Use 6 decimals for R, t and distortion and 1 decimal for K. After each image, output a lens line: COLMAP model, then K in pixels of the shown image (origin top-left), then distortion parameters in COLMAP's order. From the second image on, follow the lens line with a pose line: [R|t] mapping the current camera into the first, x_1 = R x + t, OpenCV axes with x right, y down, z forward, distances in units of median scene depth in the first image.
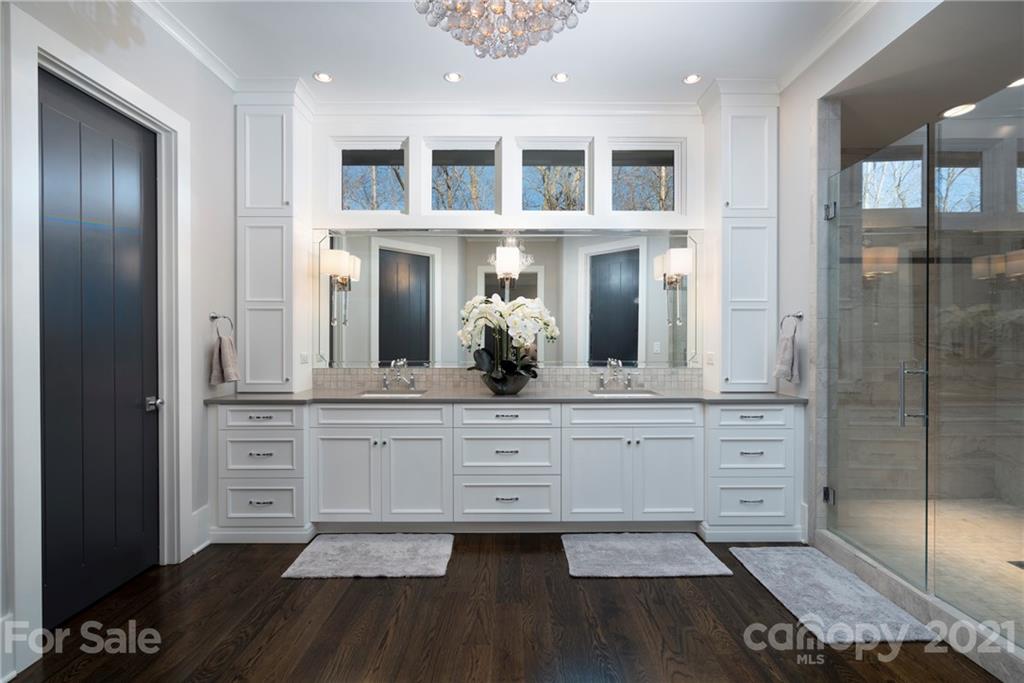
lens RADIAL K [[466.8, 0, 507.9], [0, 466.8, 337.6], [0, 0, 1]] dist [-0.004026, -0.000012]
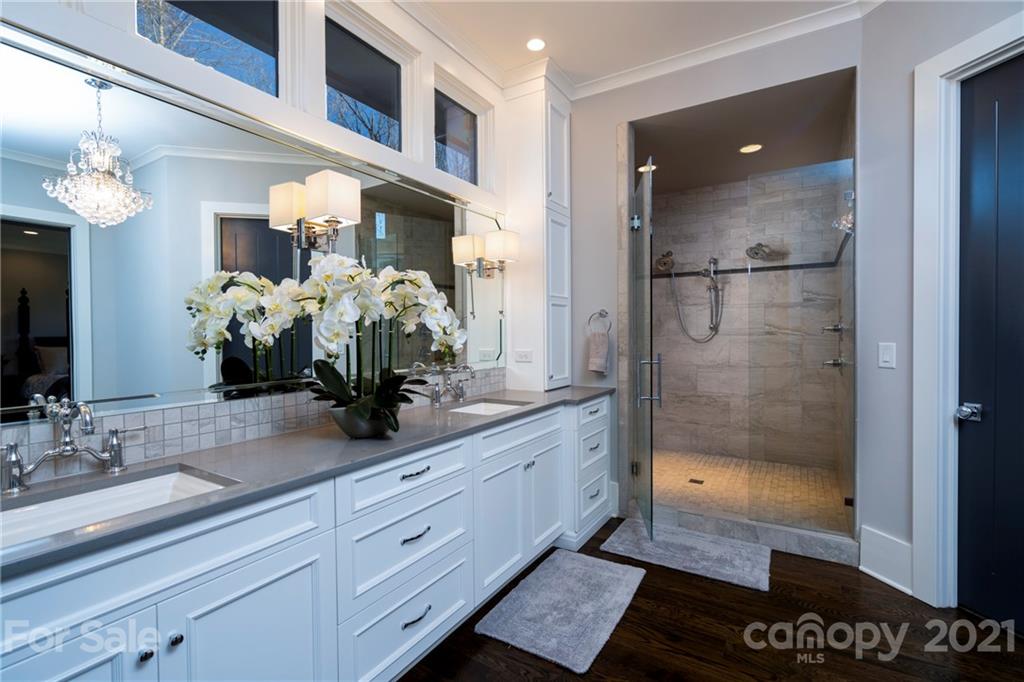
lens RADIAL K [[466.8, 0, 510.6], [0, 466.8, 339.2], [0, 0, 1]] dist [-0.004026, -0.000012]
pose [[0.532008, -0.018334, 0.846541, -0.439628], [0.012517, 0.999827, 0.013787, -0.002947], [-0.846647, 0.003261, 0.532145, 0.623820]]
